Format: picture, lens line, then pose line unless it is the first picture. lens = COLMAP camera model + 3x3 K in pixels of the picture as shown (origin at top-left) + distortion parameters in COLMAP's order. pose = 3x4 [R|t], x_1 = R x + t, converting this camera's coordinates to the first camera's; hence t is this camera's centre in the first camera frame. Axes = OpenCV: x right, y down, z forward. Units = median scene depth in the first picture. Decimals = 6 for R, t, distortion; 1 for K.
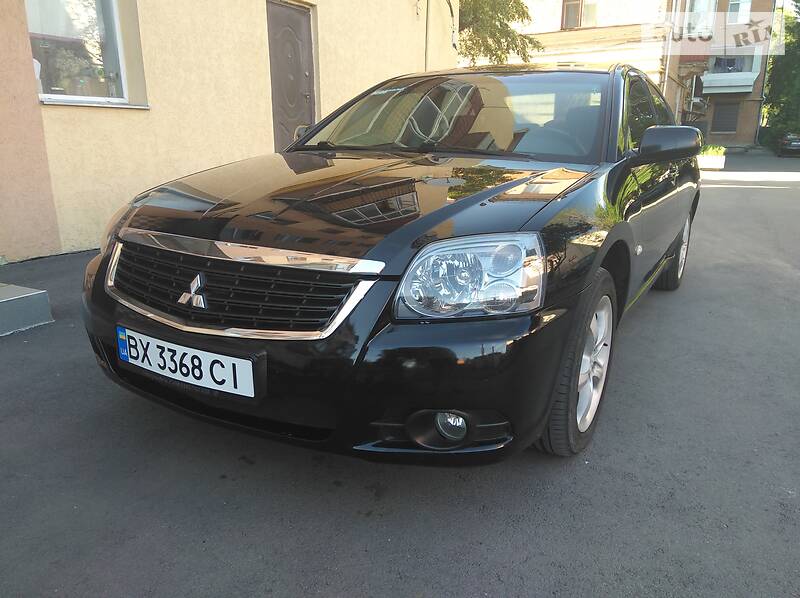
lens RADIAL K [[611.9, 0, 398.1], [0, 611.9, 297.3], [0, 0, 1]] dist [0.029545, -0.008267]
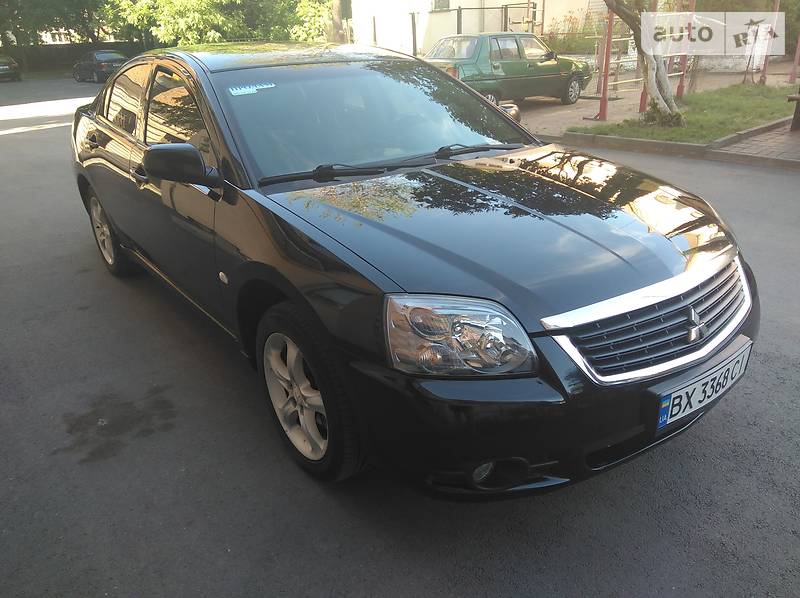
lens RADIAL K [[606.2, 0, 397.3], [0, 606.2, 297.6], [0, 0, 1]] dist [0.036178, 0.001042]
pose [[0.391188, -0.380679, 0.837887, -1.404147], [0.277399, 0.916870, 0.287053, -0.501653], [-0.877509, 0.120137, 0.464269, 0.935357]]
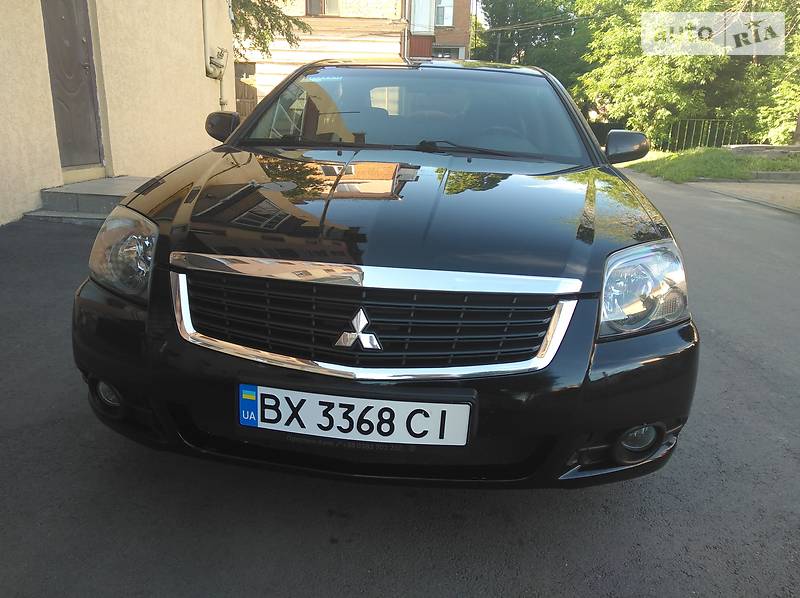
lens RADIAL K [[611.9, 0, 398.1], [0, 611.9, 297.3], [0, 0, 1]] dist [0.029545, -0.008267]
pose [[0.908690, -0.084170, 0.408899, -0.603051], [0.073348, 0.996417, 0.042108, -0.082158], [-0.410978, -0.008271, 0.911608, 0.227048]]
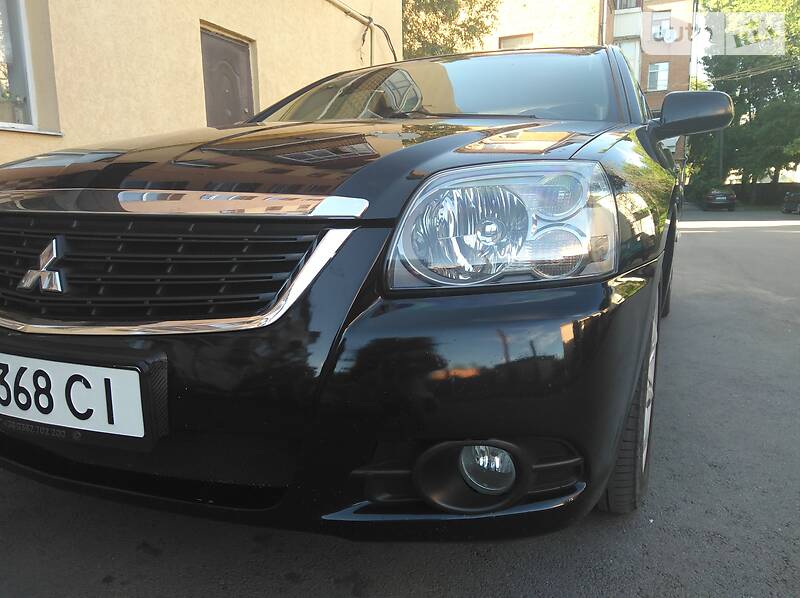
lens RADIAL K [[610.5, 0, 400.0], [0, 610.5, 295.6], [0, 0, 1]] dist [0.068999, -0.073465]
pose [[0.995421, -0.027715, 0.091480, -0.043164], [0.037072, 0.994070, -0.102227, 0.091118], [-0.088104, 0.105151, 0.990546, 0.364930]]
